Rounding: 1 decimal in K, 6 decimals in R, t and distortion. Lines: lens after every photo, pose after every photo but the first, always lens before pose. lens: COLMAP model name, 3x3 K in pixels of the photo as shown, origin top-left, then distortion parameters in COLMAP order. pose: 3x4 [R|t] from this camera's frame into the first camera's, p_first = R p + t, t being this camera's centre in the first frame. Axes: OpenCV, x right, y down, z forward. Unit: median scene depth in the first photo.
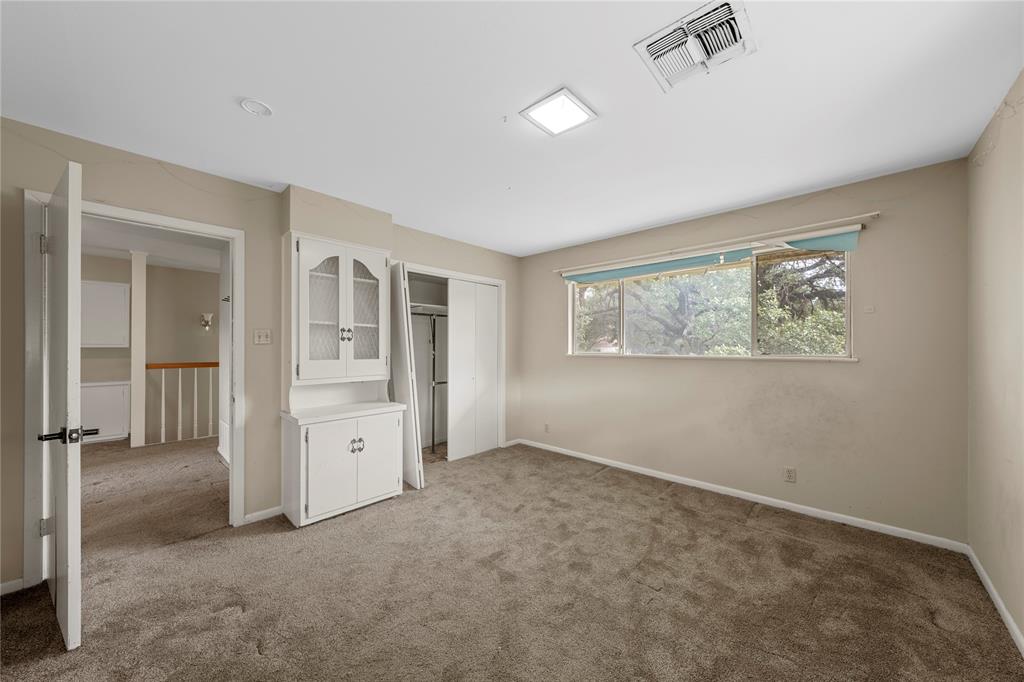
lens RADIAL K [[362.9, 0, 515.1], [0, 362.9, 346.6], [0, 0, 1]] dist [-0.000052, -0.000066]
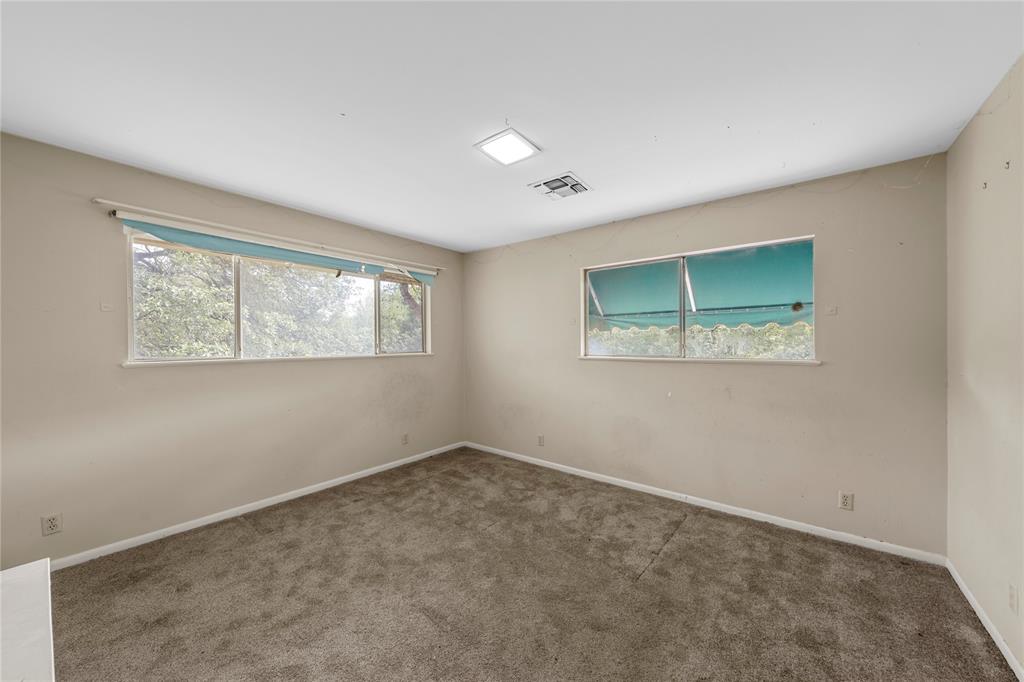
lens RADIAL K [[376.7, 0, 513.6], [0, 376.7, 345.3], [0, 0, 1]] dist [0.000260, -0.000015]
pose [[-0.098079, -0.011427, 0.995113, -0.725534], [0.000111, 0.999934, 0.011493, -0.020123], [-0.995179, 0.001237, -0.098071, 0.740051]]
